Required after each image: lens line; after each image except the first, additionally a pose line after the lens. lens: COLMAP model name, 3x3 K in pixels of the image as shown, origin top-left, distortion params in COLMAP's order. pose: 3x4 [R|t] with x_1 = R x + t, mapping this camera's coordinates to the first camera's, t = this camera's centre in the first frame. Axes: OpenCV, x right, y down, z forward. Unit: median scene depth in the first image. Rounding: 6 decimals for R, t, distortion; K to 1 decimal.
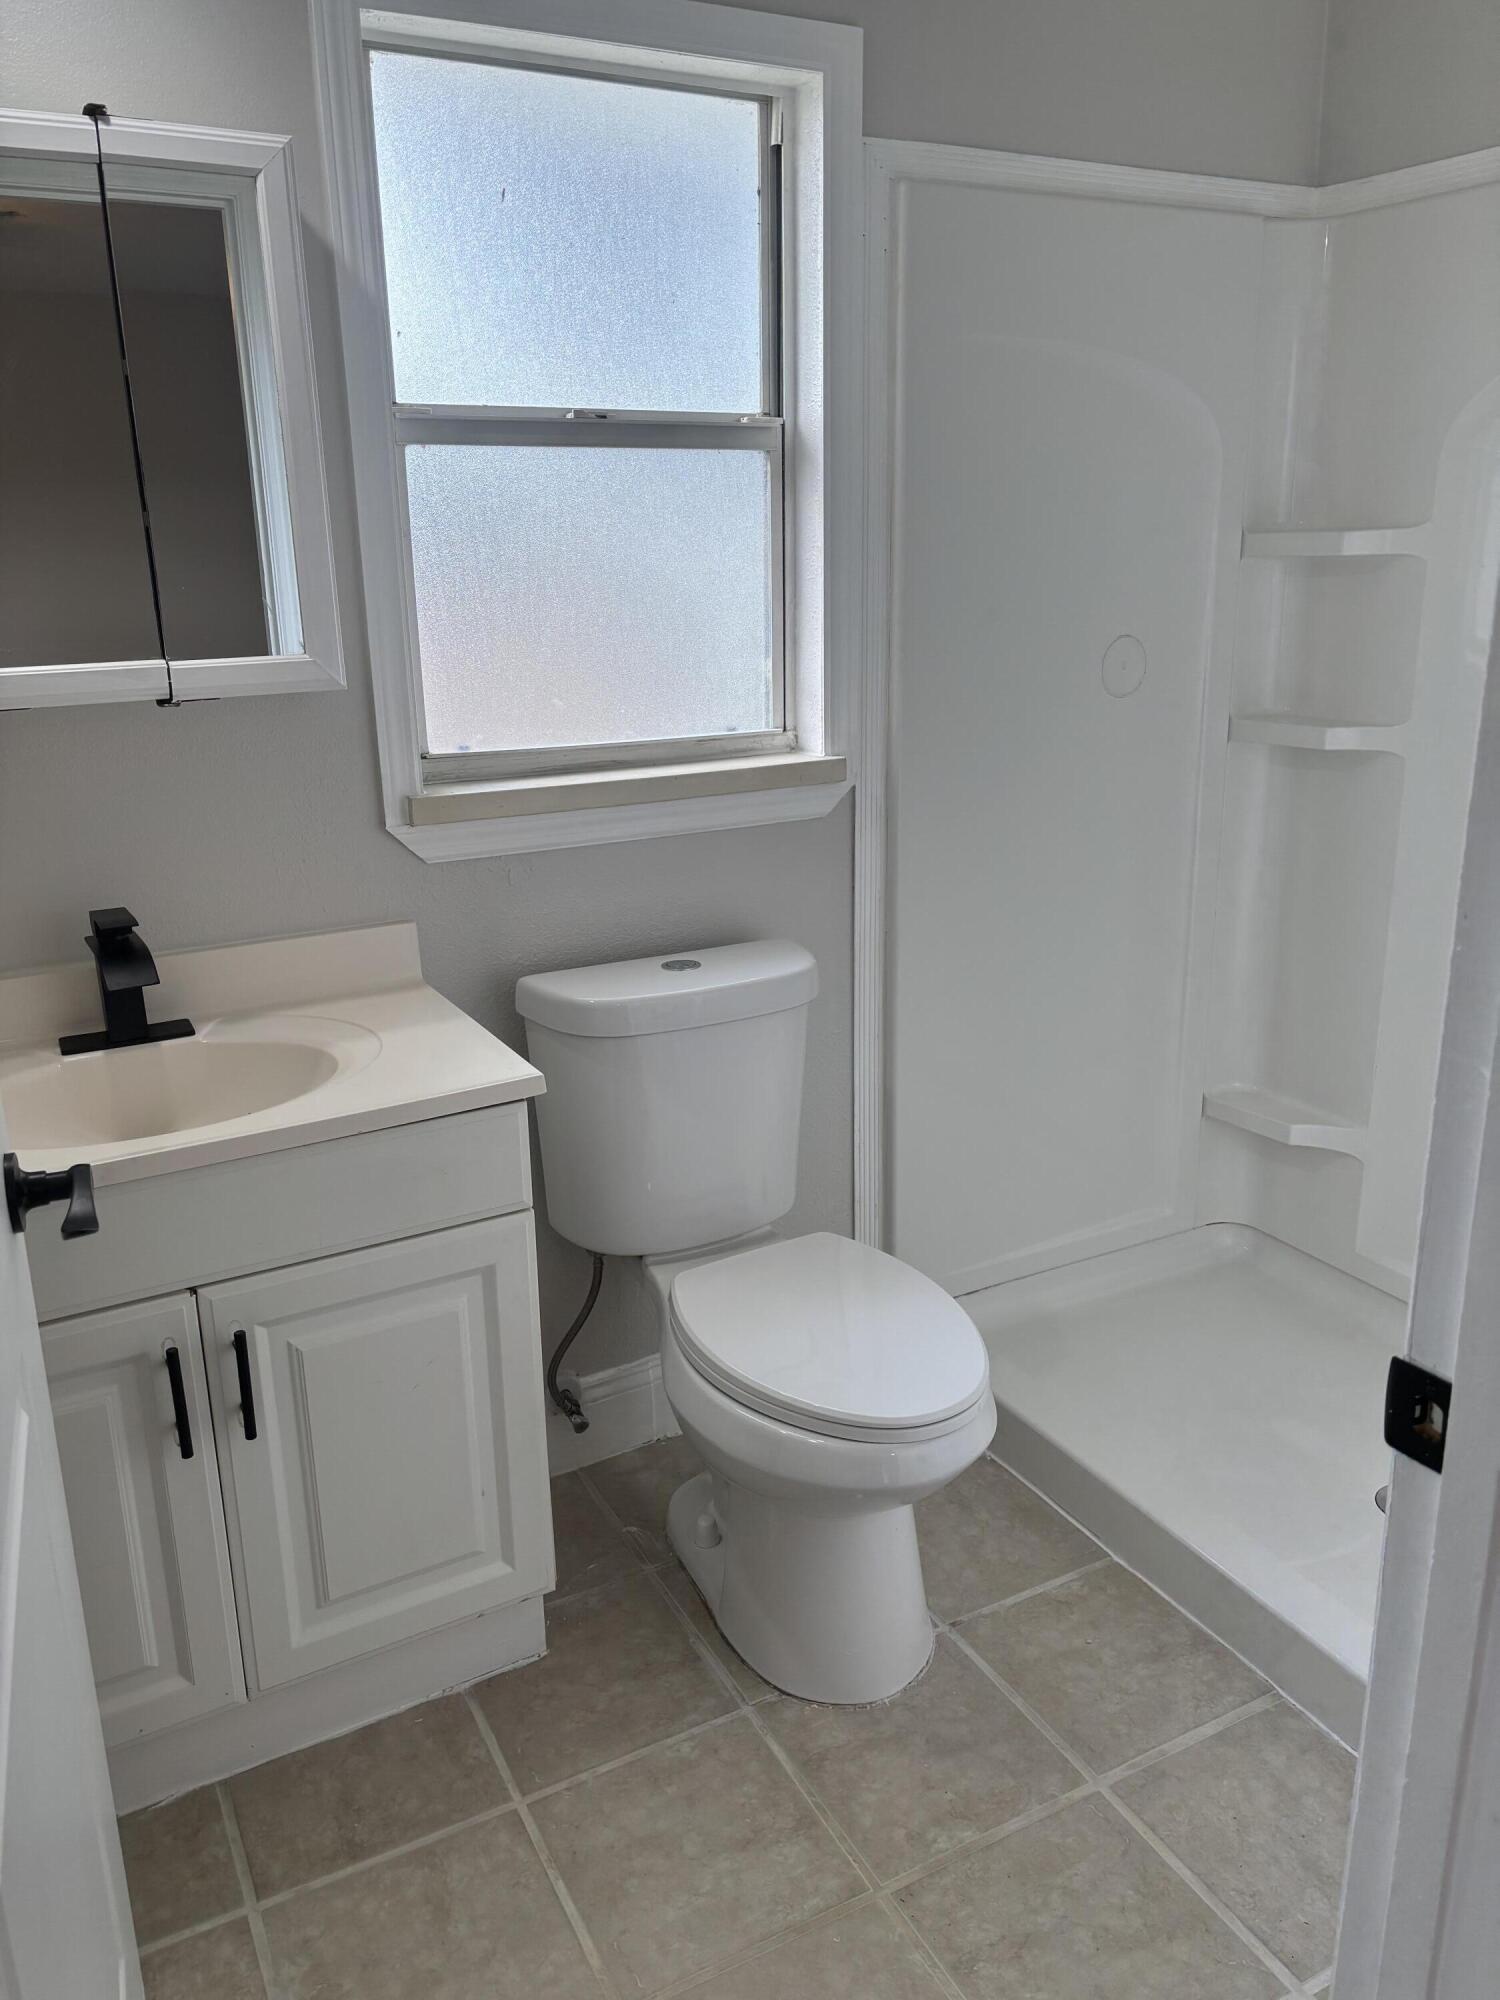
lens RADIAL K [[1508.3, 0, 736.2], [0, 1508.3, 1010.5], [0, 0, 1]] dist [0.035498, -0.054295]
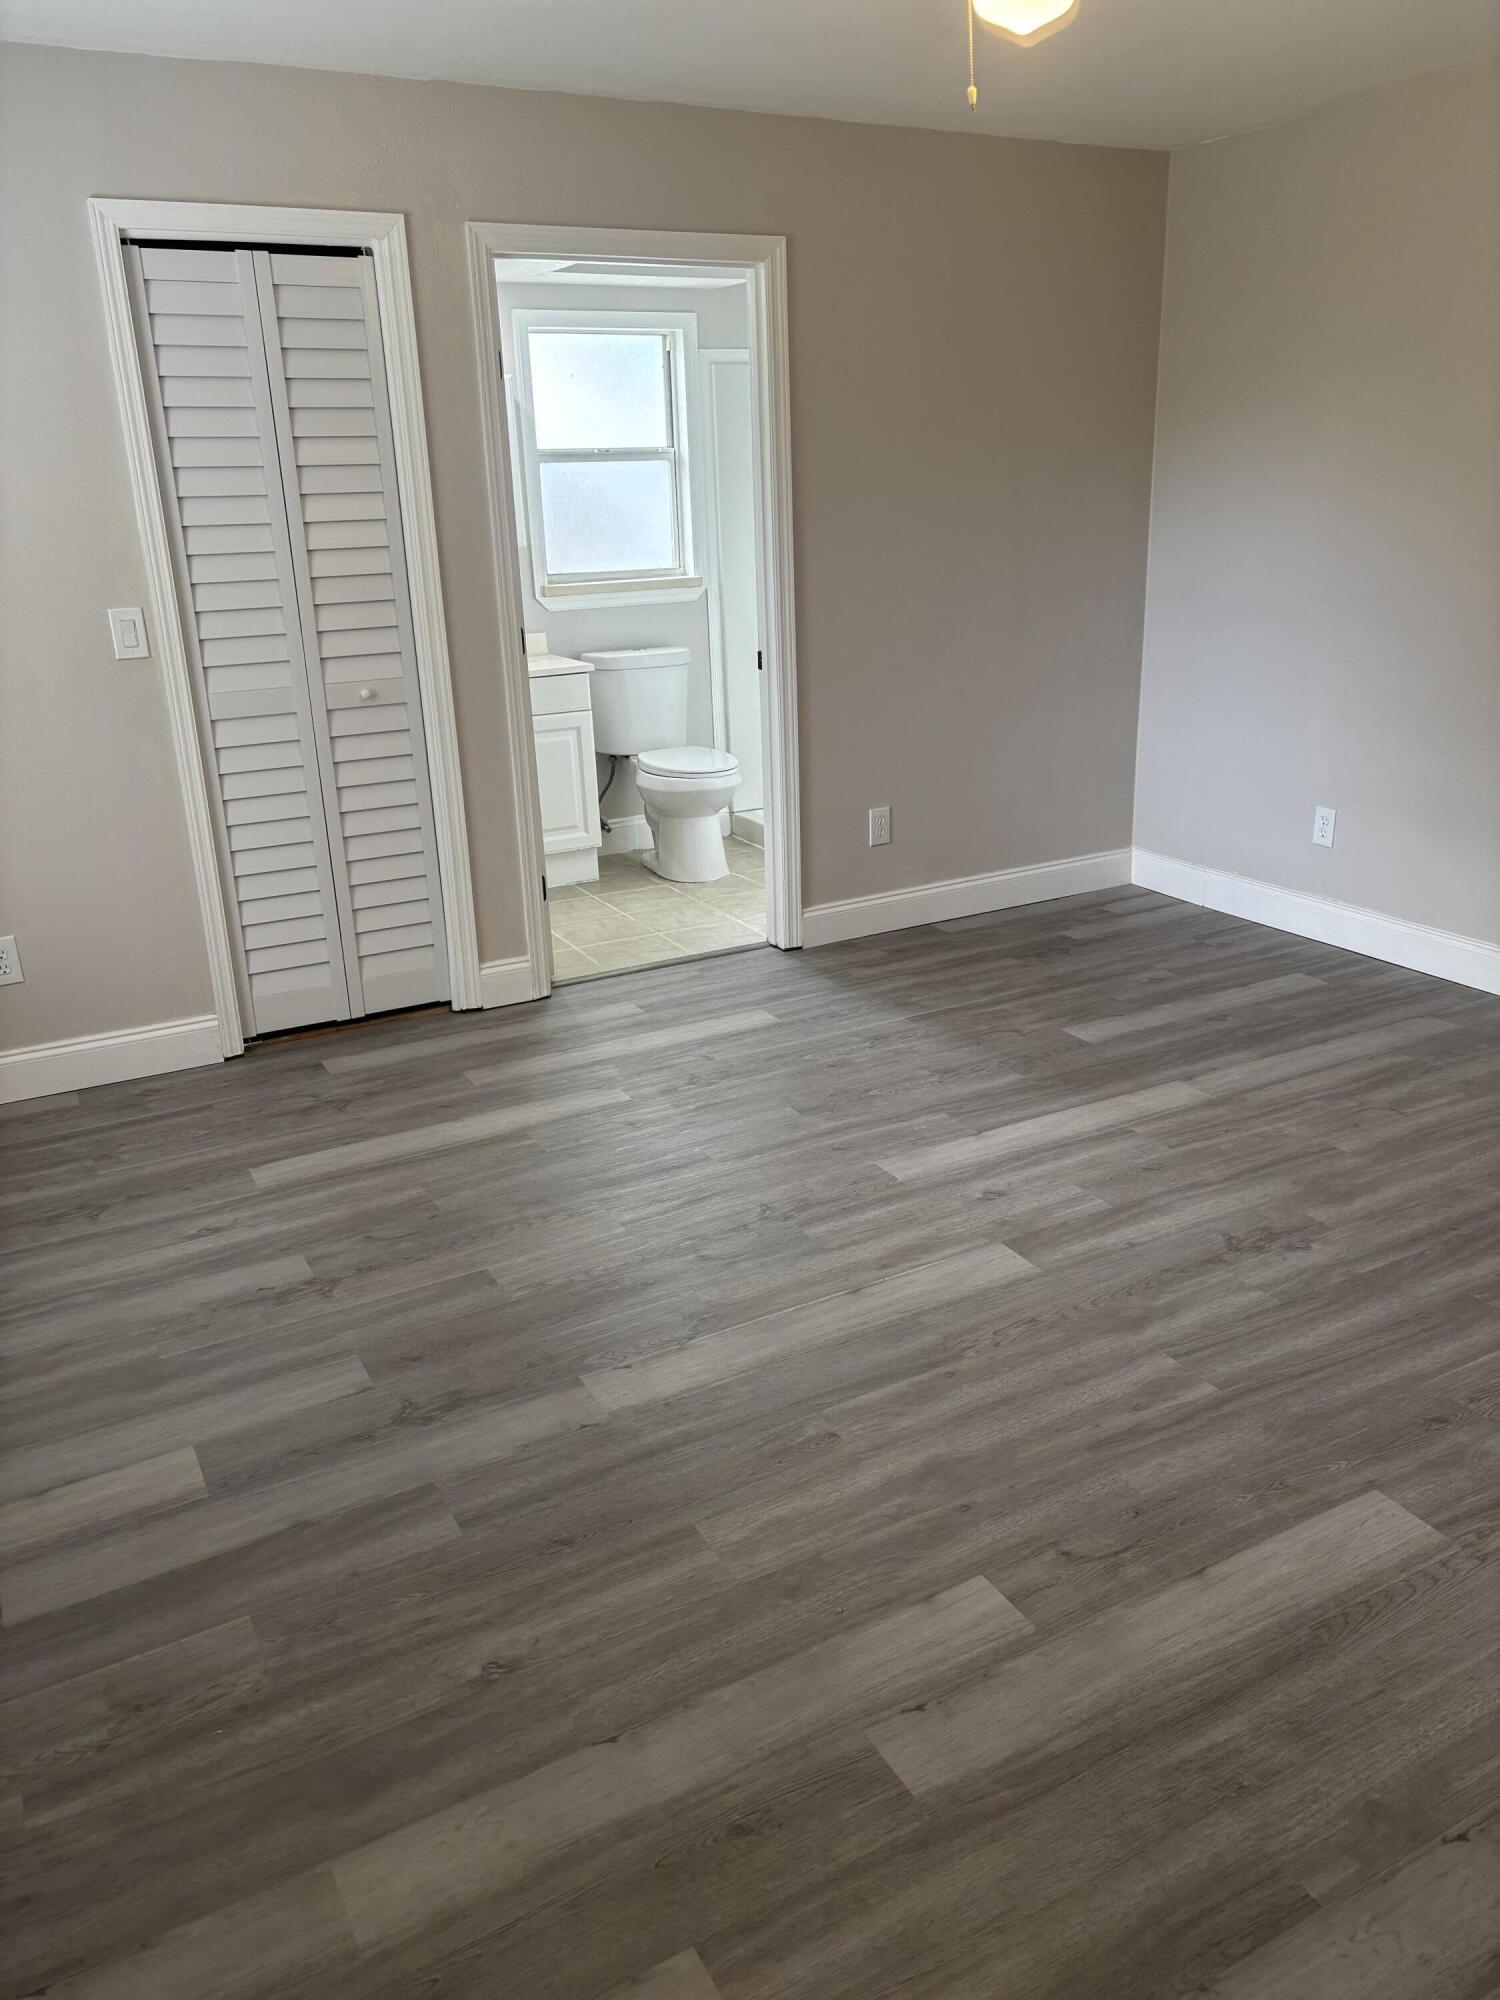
lens RADIAL K [[1508.3, 0, 765.4], [0, 1508.3, 1005.5], [0, 0, 1]] dist [0.035498, -0.054295]
pose [[0.999791, -0.018541, 0.008669, 0.156573], [0.018167, 0.998974, 0.041475, 0.510641], [-0.009429, -0.041309, 0.999102, -1.803370]]
